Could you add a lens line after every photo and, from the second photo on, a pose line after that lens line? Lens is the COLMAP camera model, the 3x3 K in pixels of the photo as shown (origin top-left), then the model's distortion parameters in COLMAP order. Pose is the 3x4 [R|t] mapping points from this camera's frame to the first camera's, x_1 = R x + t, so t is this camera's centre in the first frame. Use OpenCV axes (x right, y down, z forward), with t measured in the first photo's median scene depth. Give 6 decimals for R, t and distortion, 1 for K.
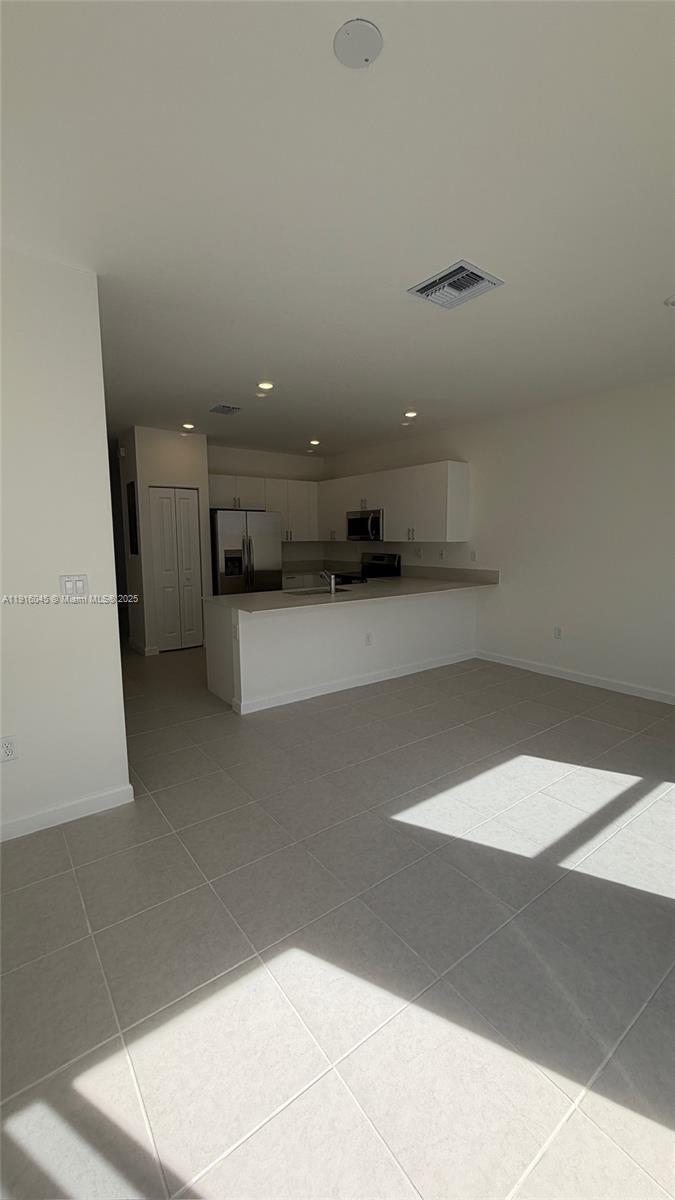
lens RADIAL K [[473.4, 0, 337.4], [0, 473.4, 600.2], [0, 0, 1]] dist [-0.001659, -0.000032]
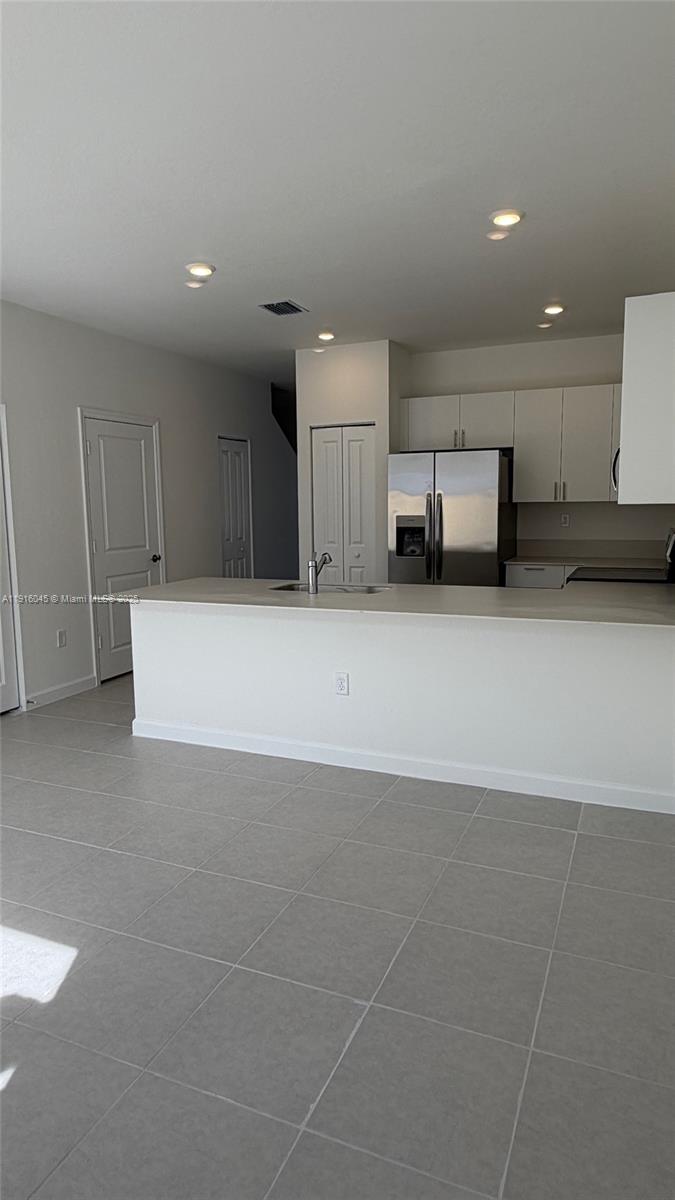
lens RADIAL K [[726.1, 0, 340.2], [0, 726.1, 600.7], [0, 0, 1]] dist [0.007602, 0.000663]
pose [[0.514103, 0.116215, -0.849819, 0.568015], [-0.104944, 0.991857, 0.072153, -0.053771], [0.851284, 0.052089, 0.522113, 0.418566]]
